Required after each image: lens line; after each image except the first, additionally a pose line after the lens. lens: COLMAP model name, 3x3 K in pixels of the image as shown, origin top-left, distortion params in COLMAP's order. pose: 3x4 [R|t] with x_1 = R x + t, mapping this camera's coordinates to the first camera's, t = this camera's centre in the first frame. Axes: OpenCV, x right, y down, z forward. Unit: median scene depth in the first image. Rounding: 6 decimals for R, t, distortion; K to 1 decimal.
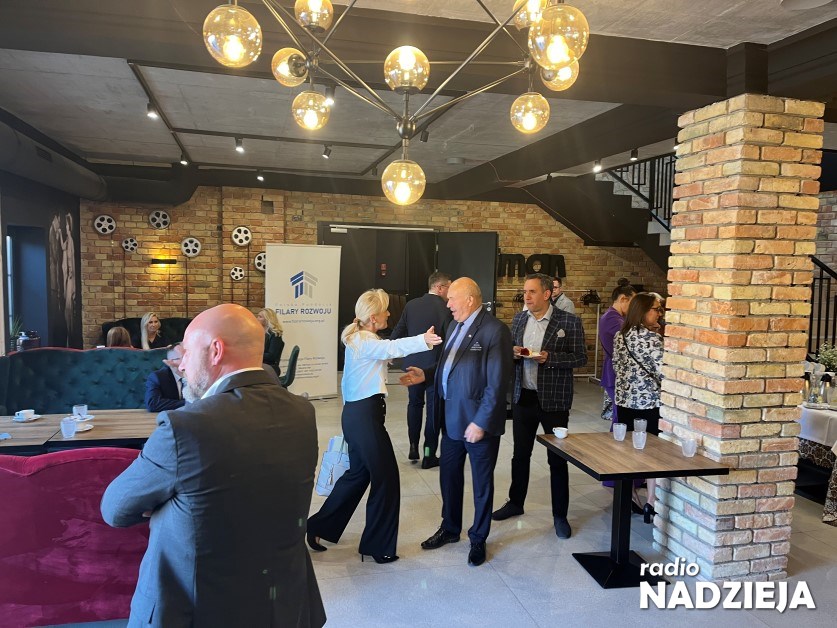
lens RADIAL K [[632.1, 0, 418.2], [0, 632.1, 320.2], [0, 0, 1]] dist [0.079527, -0.103131]
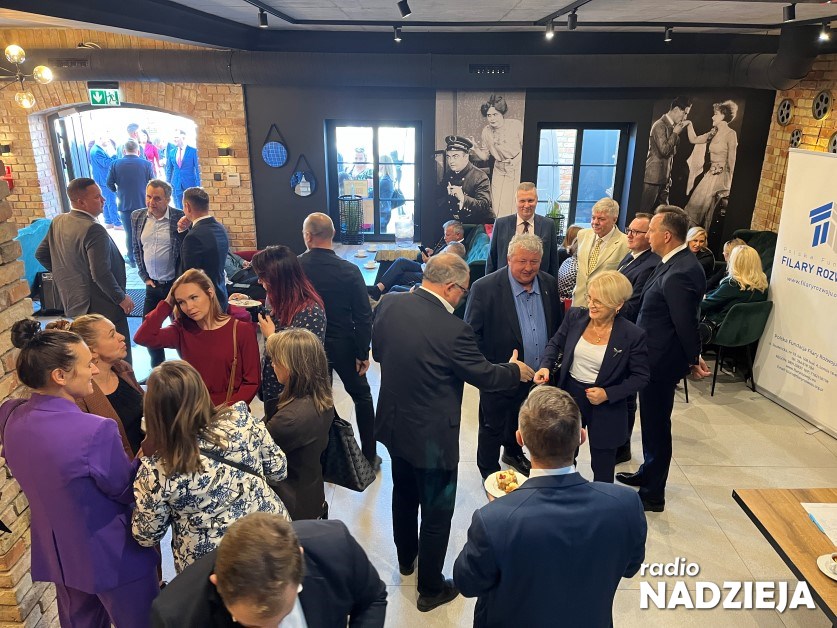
lens RADIAL K [[632.1, 0, 418.6], [0, 632.1, 313.7], [0, 0, 1]] dist [0.079527, -0.103131]
pose [[-0.238941, 0.300606, -0.923333, 0.445045], [-0.105592, 0.937193, 0.332444, -0.130132], [0.965276, 0.176931, -0.192192, 0.741663]]
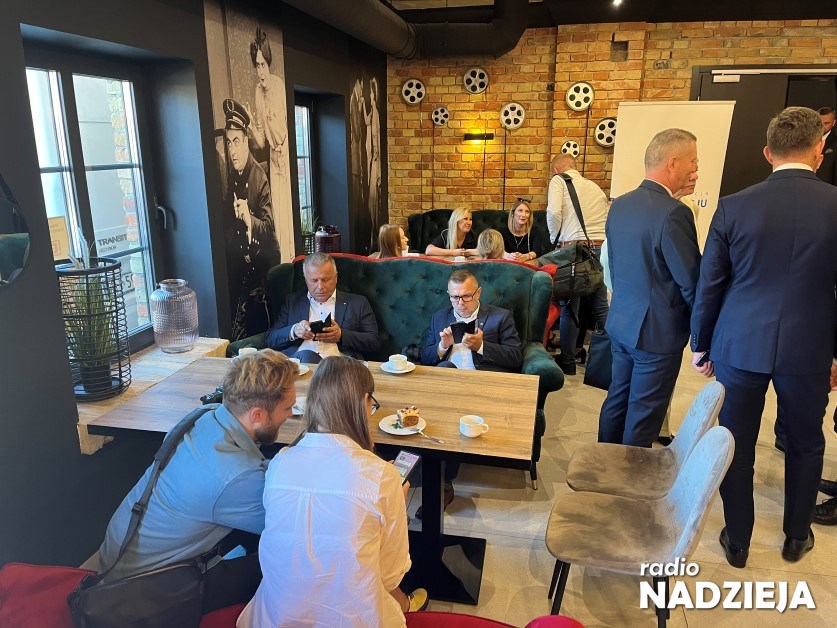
lens RADIAL K [[632.1, 0, 418.8], [0, 632.1, 313.4], [0, 0, 1]] dist [0.079527, -0.103131]
pose [[0.896563, 0.091818, -0.433295, -0.105484], [-0.017108, 0.984726, 0.173269, -0.012338], [0.442586, -0.147934, 0.884440, 0.243763]]
